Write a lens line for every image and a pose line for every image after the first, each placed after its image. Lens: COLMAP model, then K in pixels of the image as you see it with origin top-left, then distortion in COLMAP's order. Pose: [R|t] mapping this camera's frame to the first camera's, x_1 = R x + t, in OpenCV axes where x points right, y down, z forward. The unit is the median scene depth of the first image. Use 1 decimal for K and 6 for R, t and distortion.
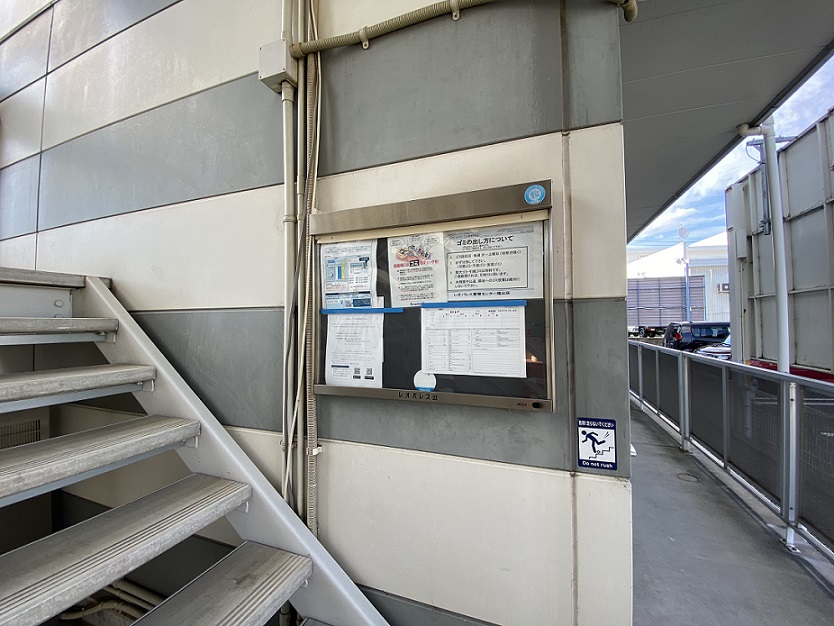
lens RADIAL K [[337.2, 0, 416.3], [0, 337.2, 309.7], [0, 0, 1]] dist [-0.017694, -0.000811]
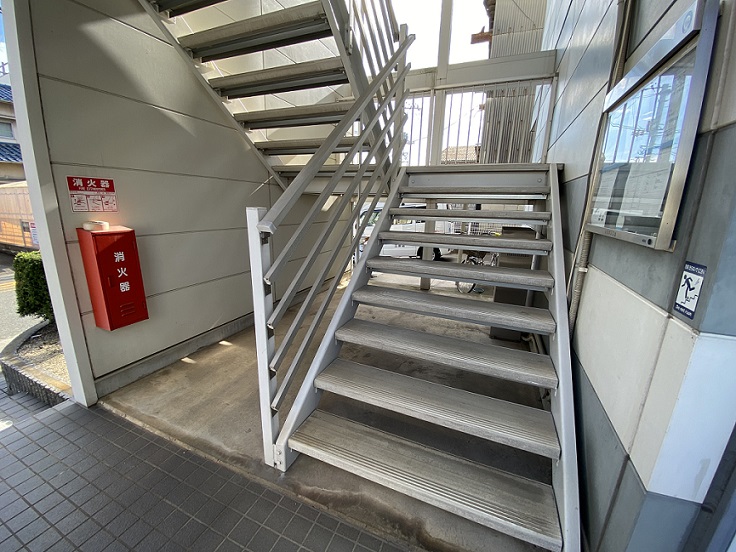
lens RADIAL K [[298.9, 0, 368.1], [0, 298.9, 275.7], [0, 0, 1]] dist [-0.002061, -0.003614]
pose [[-0.039622, 0.240285, -0.969893, 1.354028], [0.001708, 0.970671, 0.240408, 0.156133], [0.999213, 0.007869, -0.038870, 0.121851]]
